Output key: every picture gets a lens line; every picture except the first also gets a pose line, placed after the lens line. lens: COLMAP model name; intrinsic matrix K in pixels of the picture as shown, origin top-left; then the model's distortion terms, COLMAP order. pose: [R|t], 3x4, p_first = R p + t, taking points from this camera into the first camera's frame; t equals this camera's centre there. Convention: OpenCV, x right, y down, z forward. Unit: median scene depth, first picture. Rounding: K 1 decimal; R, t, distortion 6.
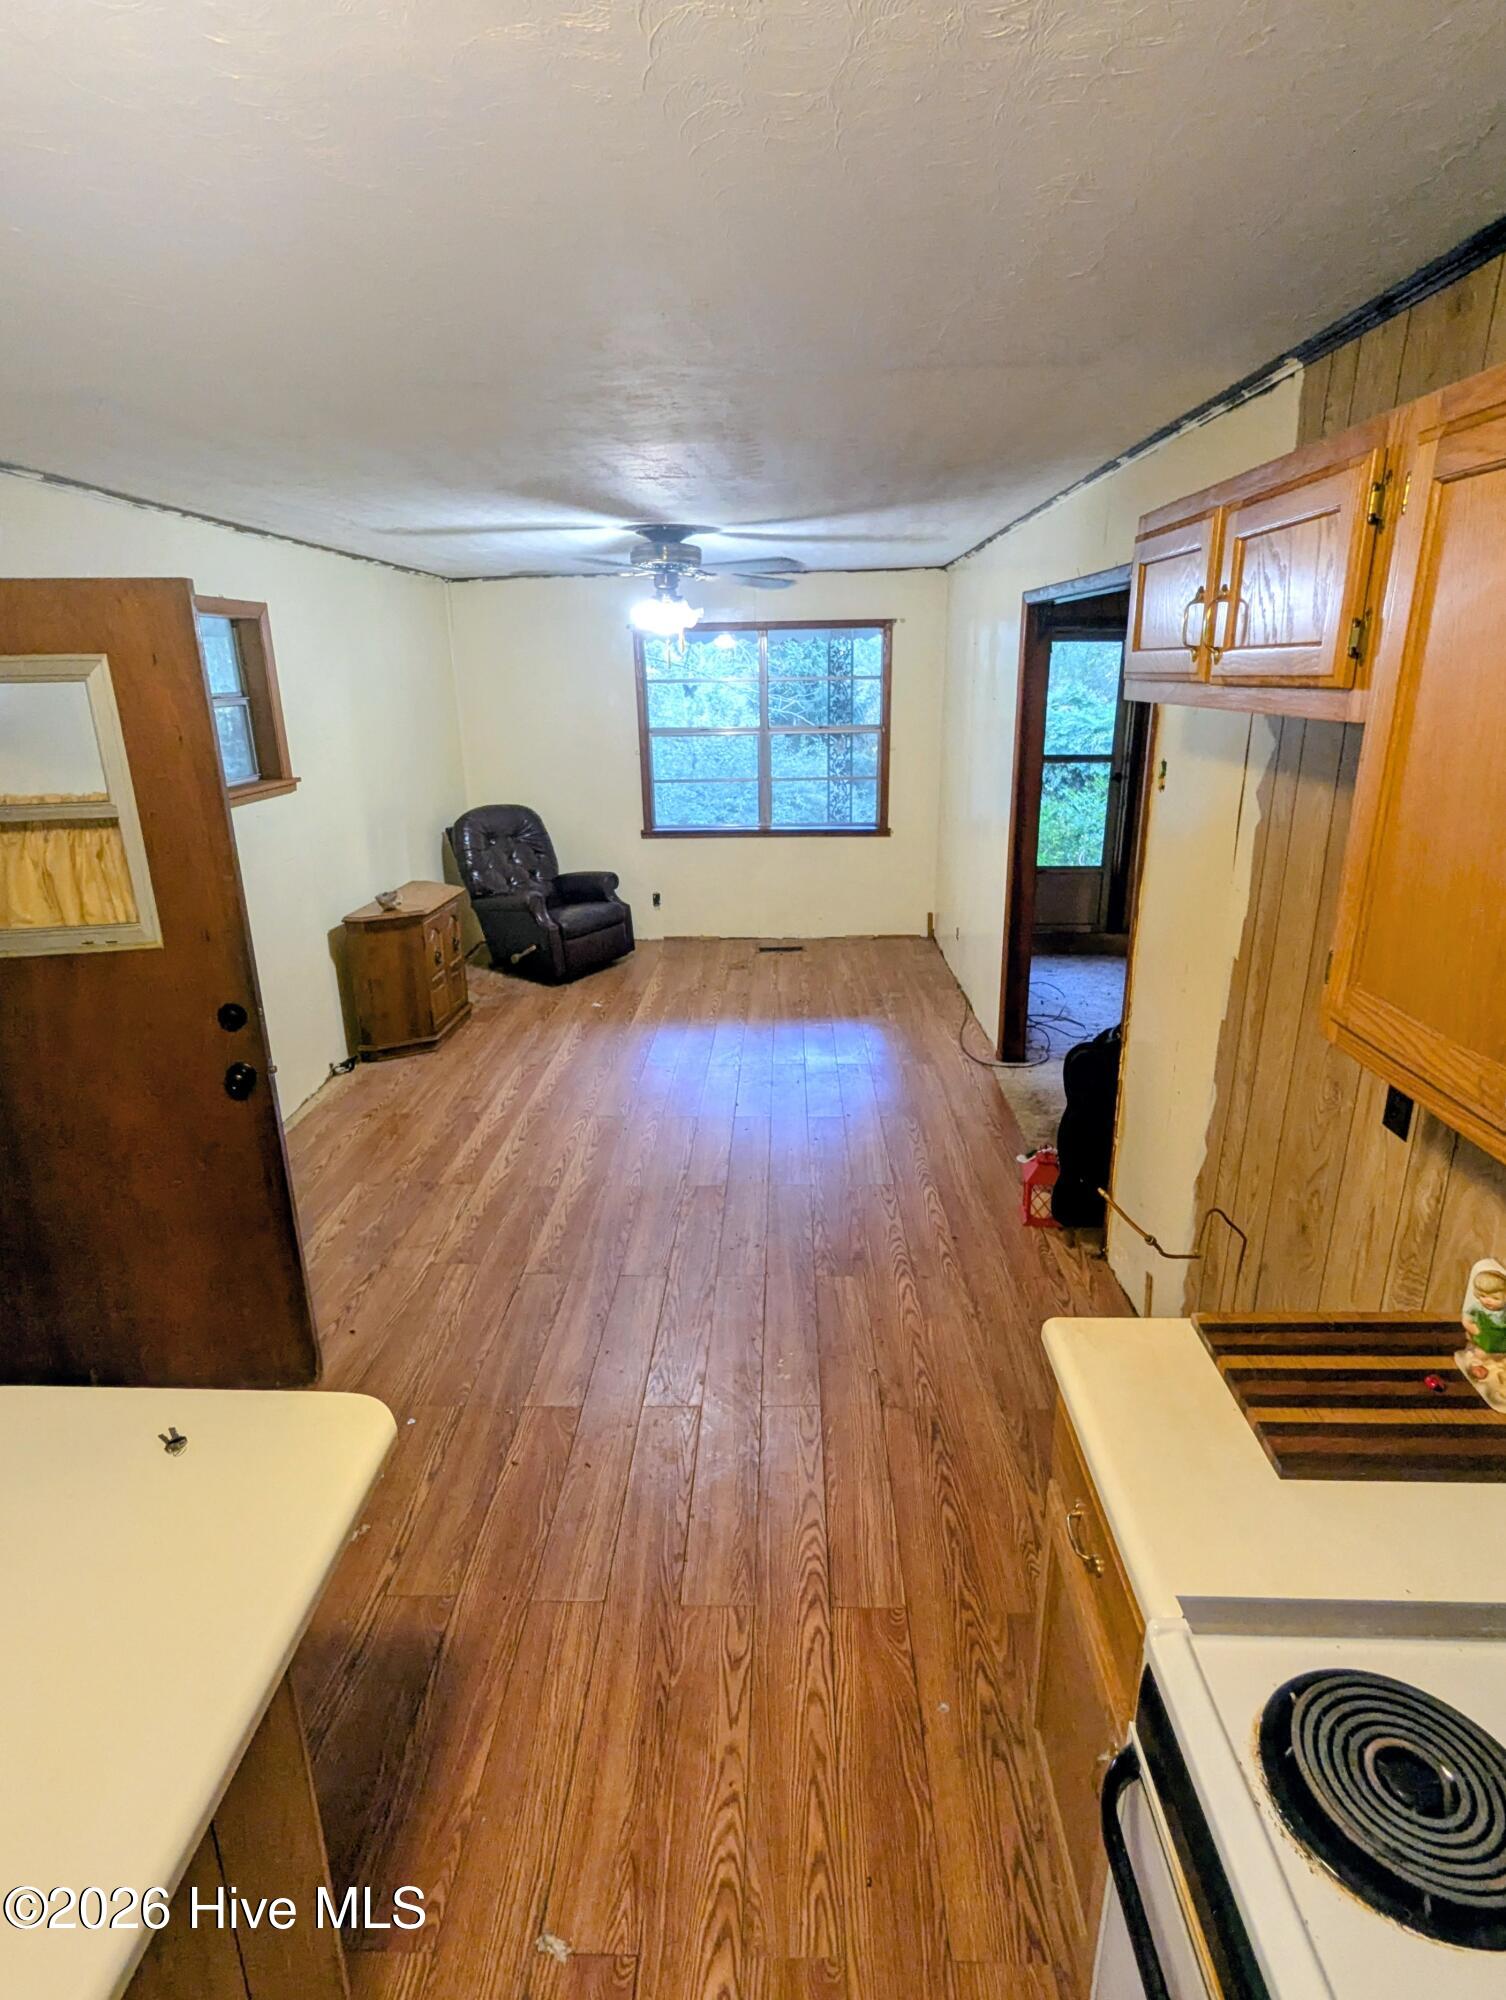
lens RADIAL K [[1045.9, 0, 741.8], [0, 1045.9, 989.4], [0, 0, 1]] dist [0.010326, -0.000582]
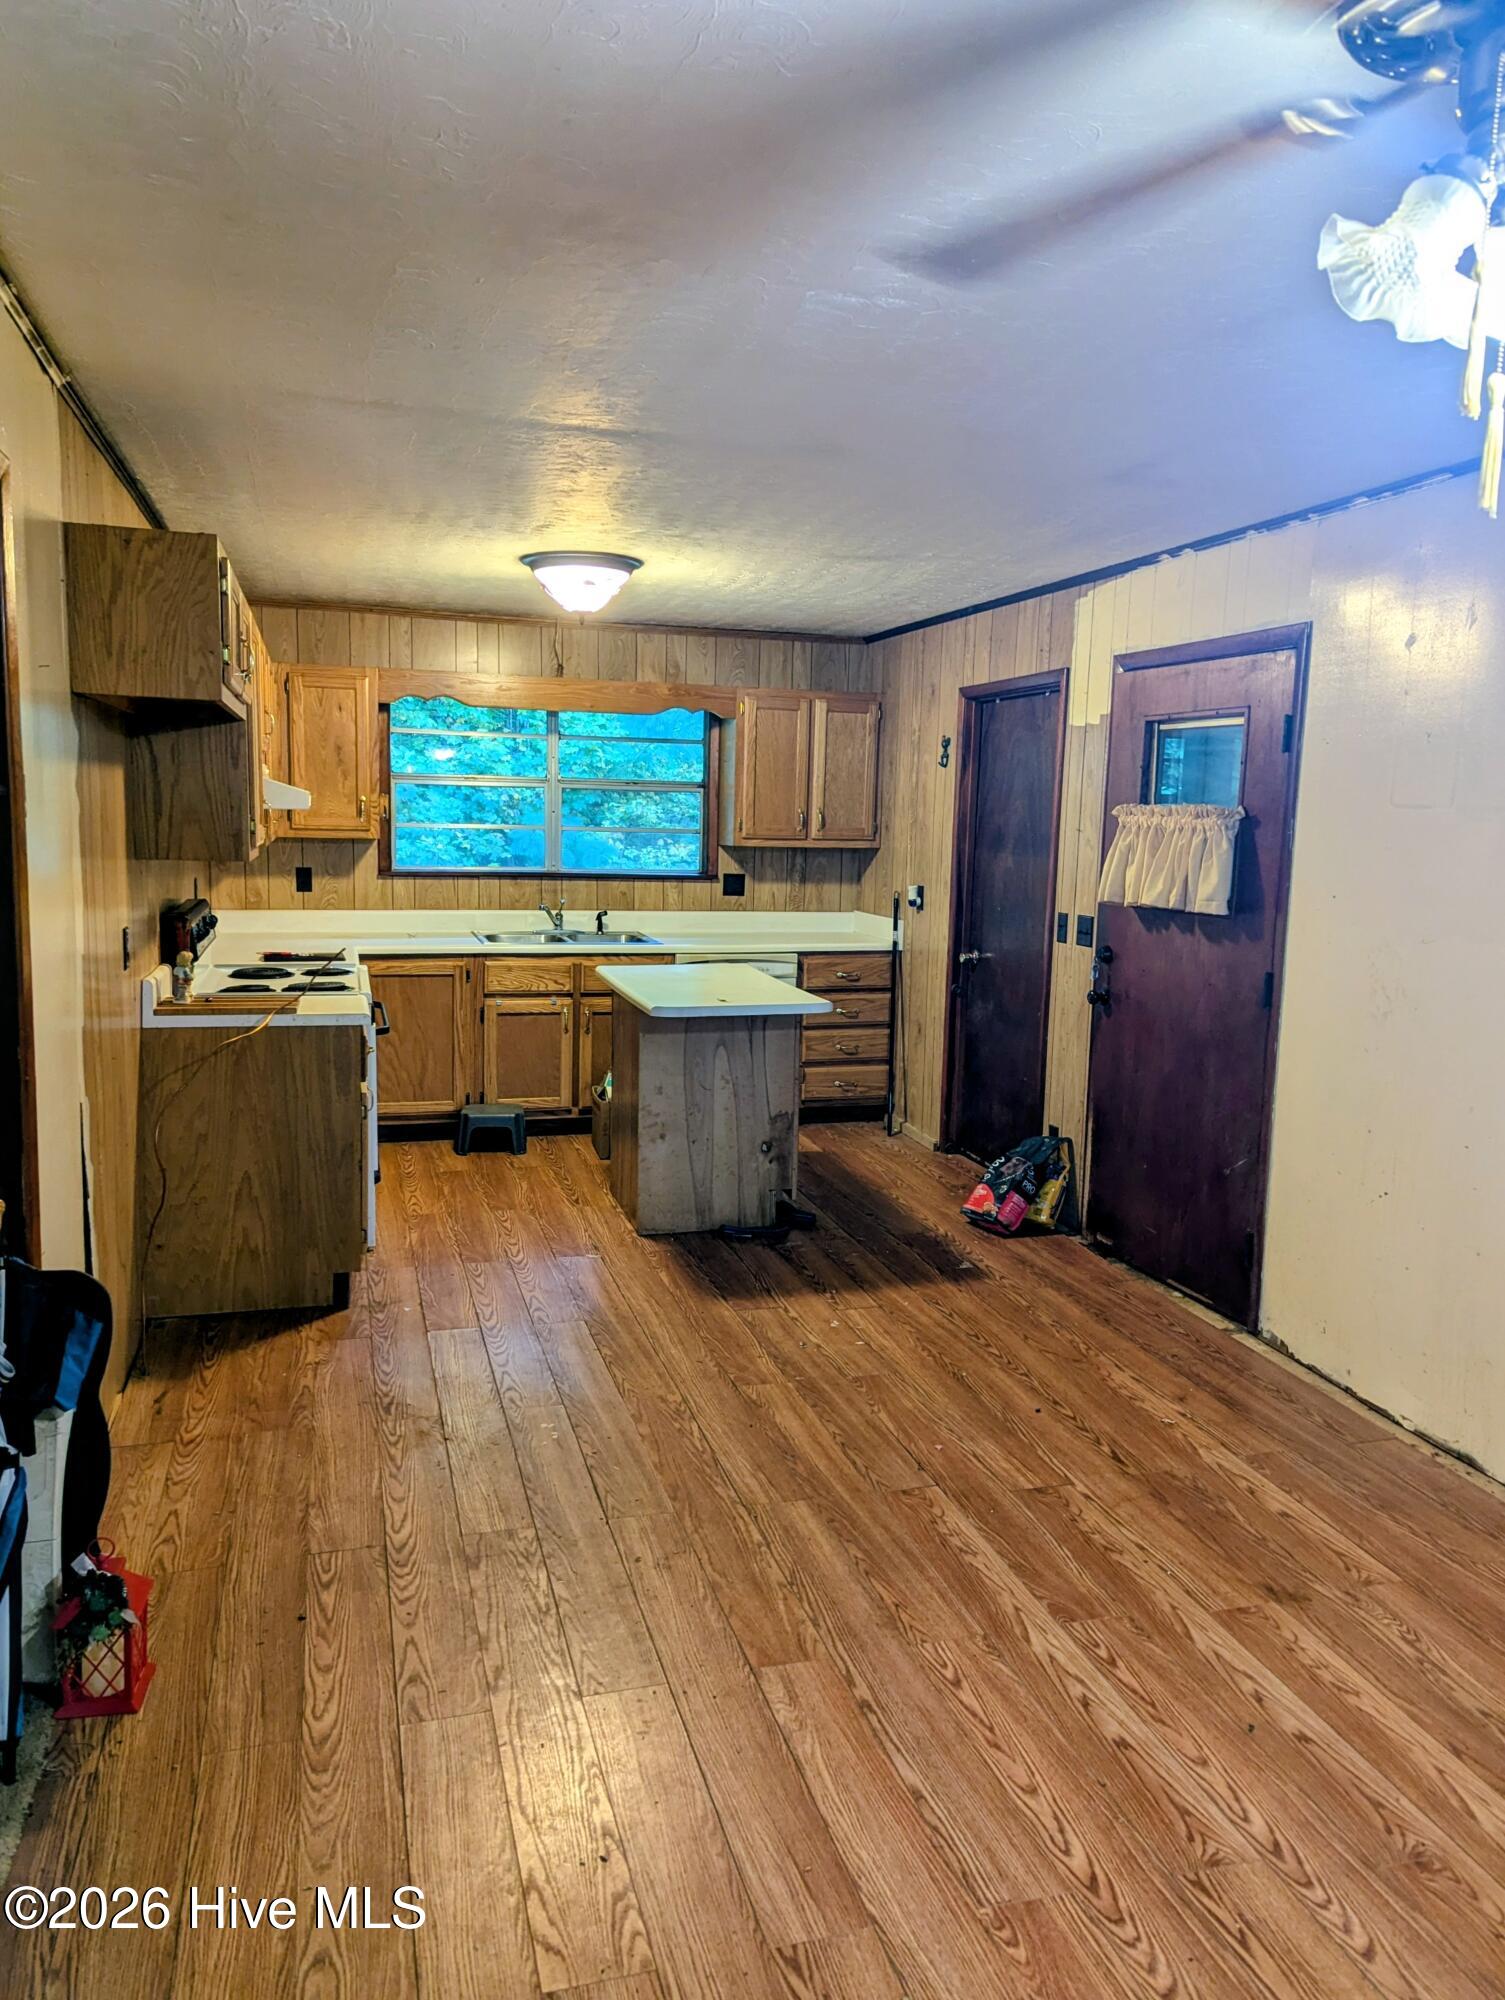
lens RADIAL K [[1440.0, 0, 750.2], [0, 1440.0, 1003.9], [0, 0, 1]] dist [0.099226, -0.108802]
pose [[-0.948745, 0.038106, -0.313737, 0.215633], [-0.101282, 0.903689, 0.416038, -0.431878], [0.299375, 0.426490, -0.853511, 1.656182]]
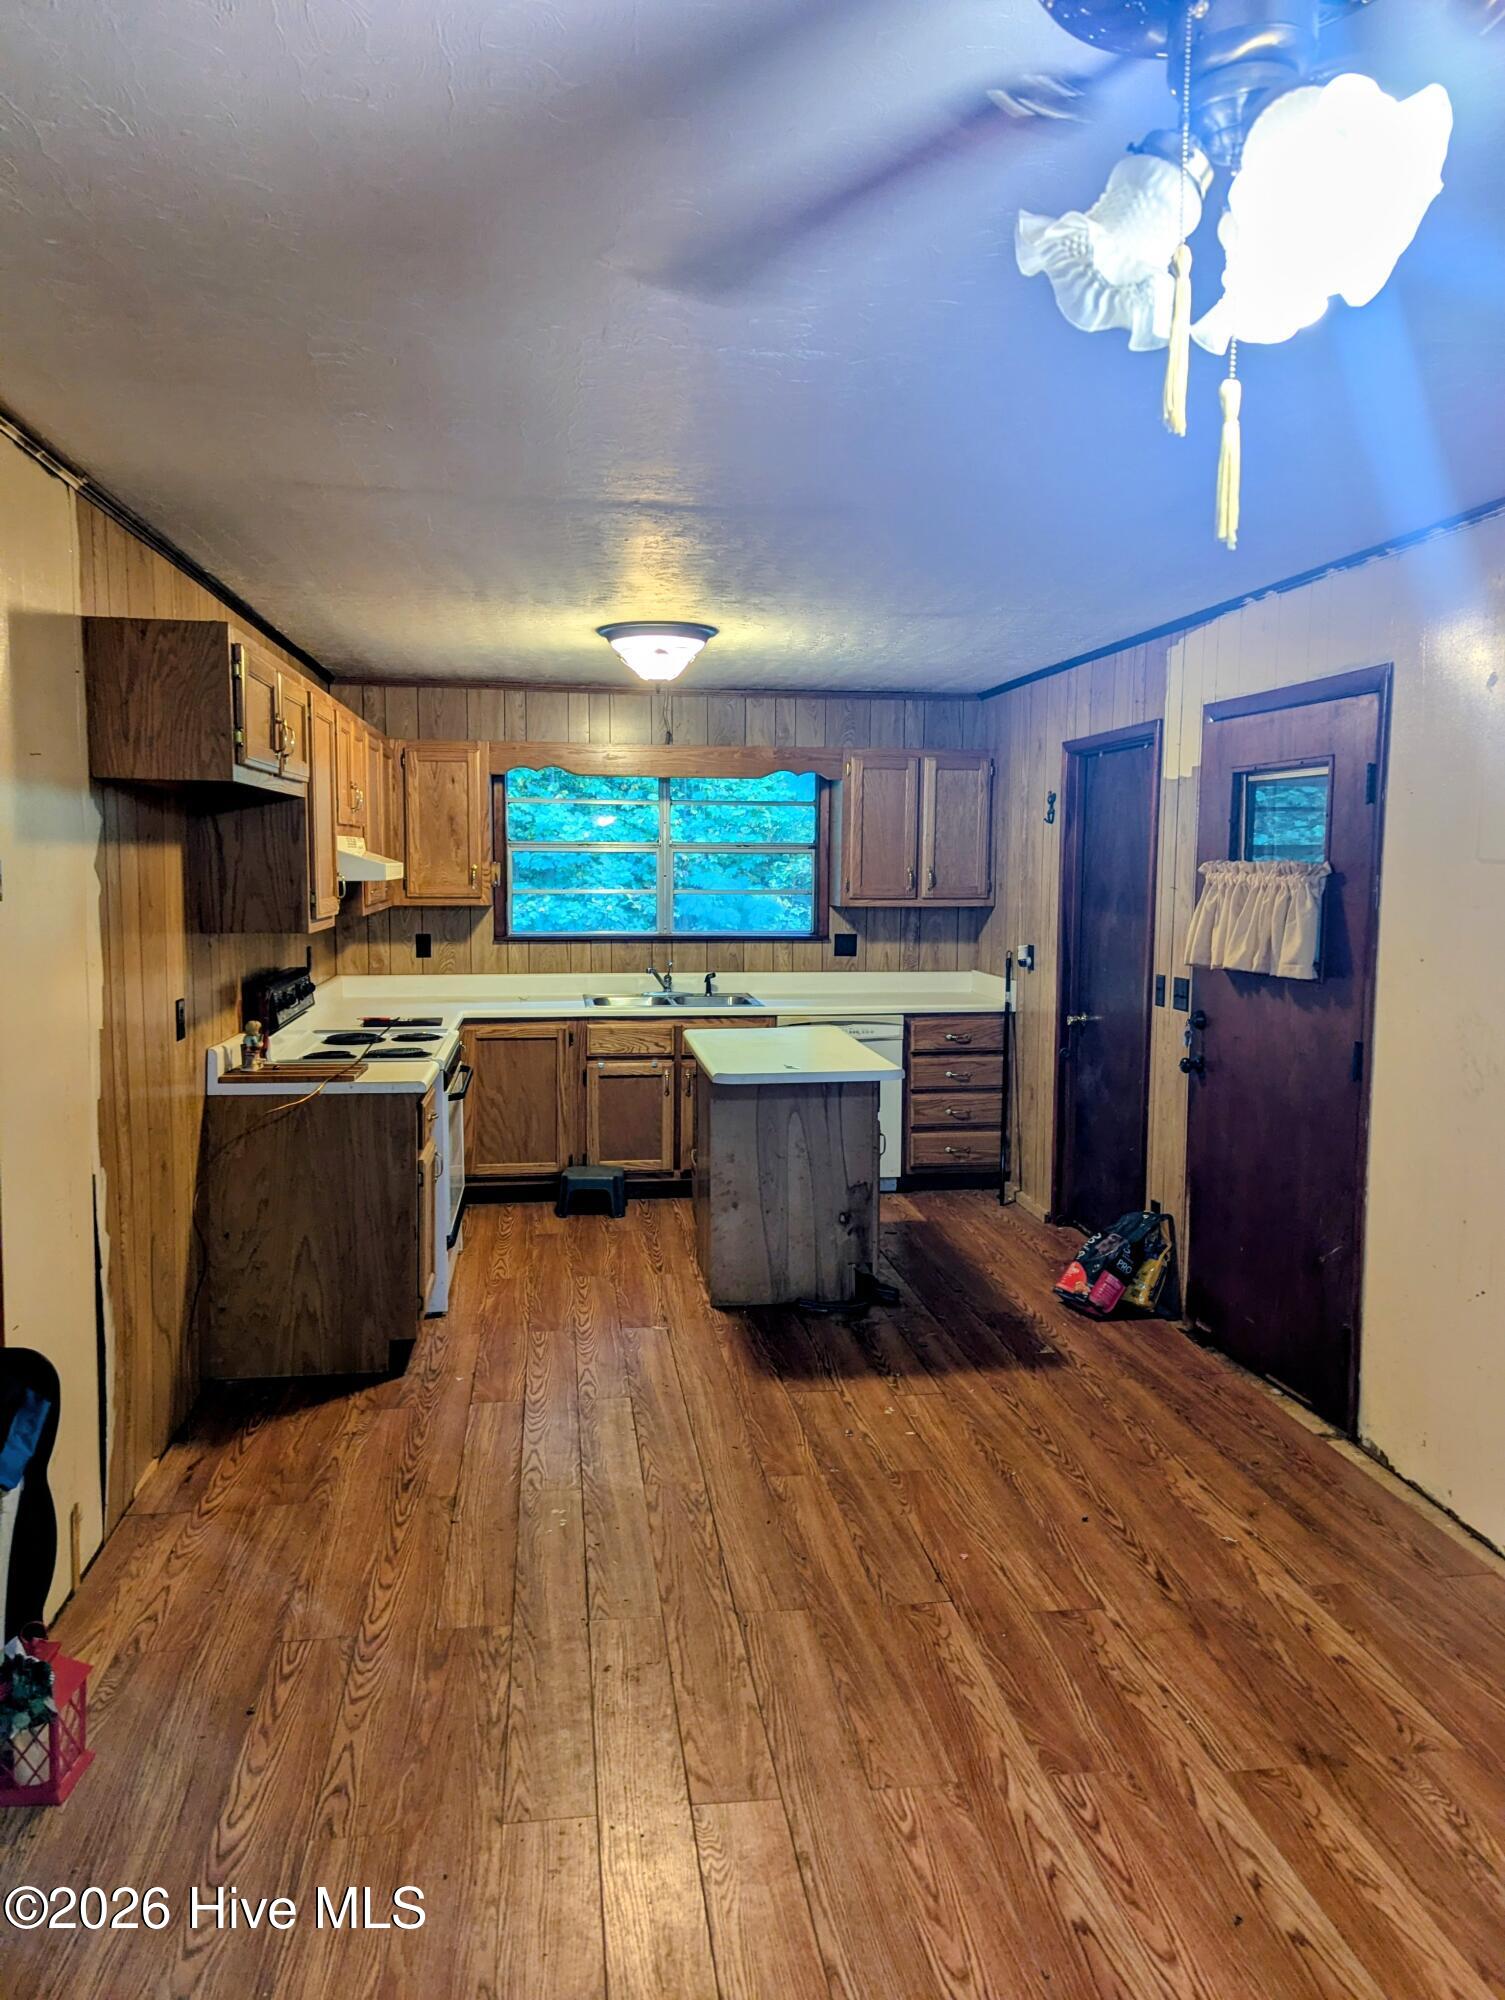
lens RADIAL K [[1420.8, 0, 746.3], [0, 1420.8, 992.4], [0, 0, 1]] dist [0.102566, -0.100048]
pose [[-0.984288, 0.028372, -0.174278, 0.070261], [-0.041706, 0.921721, 0.385604, -0.434701], [0.171576, 0.386814, -0.906056, 1.641487]]
